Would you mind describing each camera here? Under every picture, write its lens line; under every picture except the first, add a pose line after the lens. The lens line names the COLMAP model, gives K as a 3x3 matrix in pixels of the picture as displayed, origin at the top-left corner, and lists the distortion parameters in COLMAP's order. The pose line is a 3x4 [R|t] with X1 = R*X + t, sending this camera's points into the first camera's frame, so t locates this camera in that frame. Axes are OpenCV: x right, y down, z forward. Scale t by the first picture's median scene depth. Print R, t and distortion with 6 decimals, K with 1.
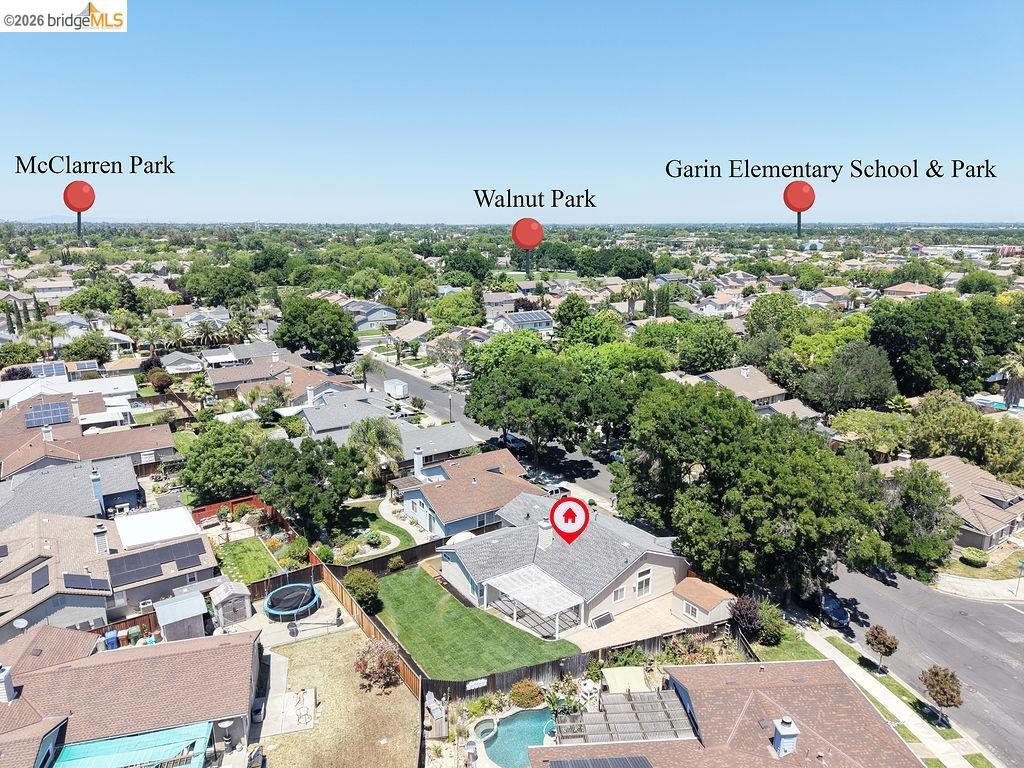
lens RADIAL K [[701.3, 0, 512.0], [0, 701.3, 384.0], [0, 0, 1]] dist [0.078254, -0.085021]
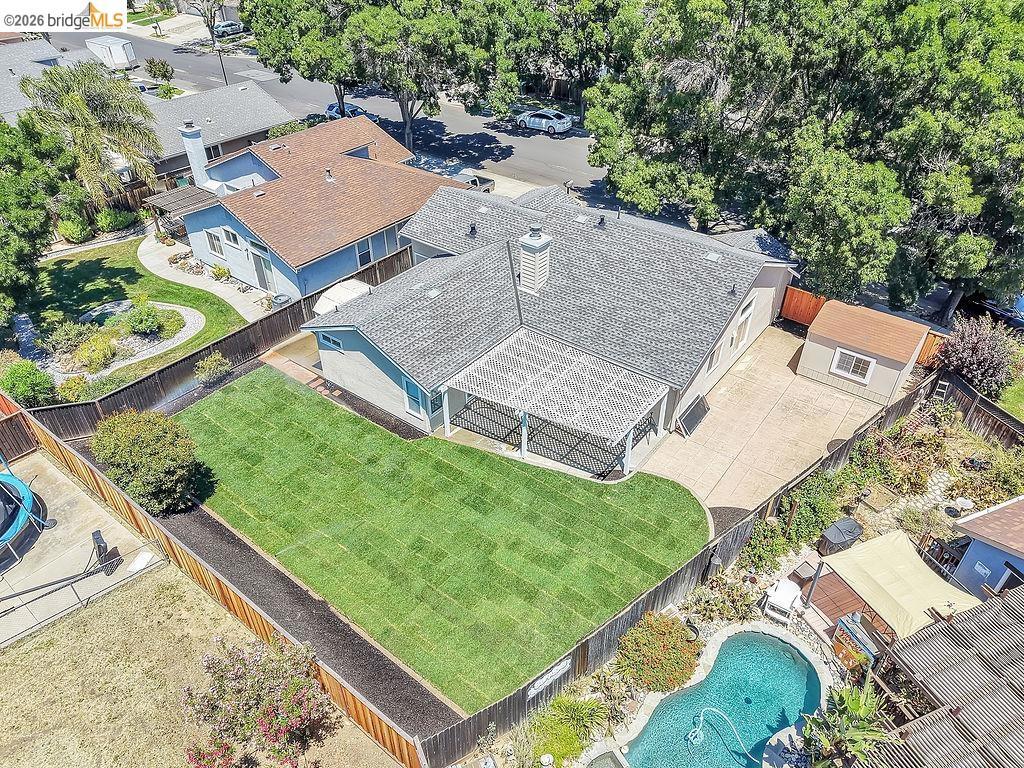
lens RADIAL K [[701.3, 0, 512.0], [0, 701.3, 384.0], [0, 0, 1]] dist [0.078254, -0.085021]
pose [[0.949289, -0.188130, 0.251906, -0.089598], [0.075819, 0.914553, 0.397297, 0.086443], [-0.305125, -0.358050, 0.882439, 0.485462]]
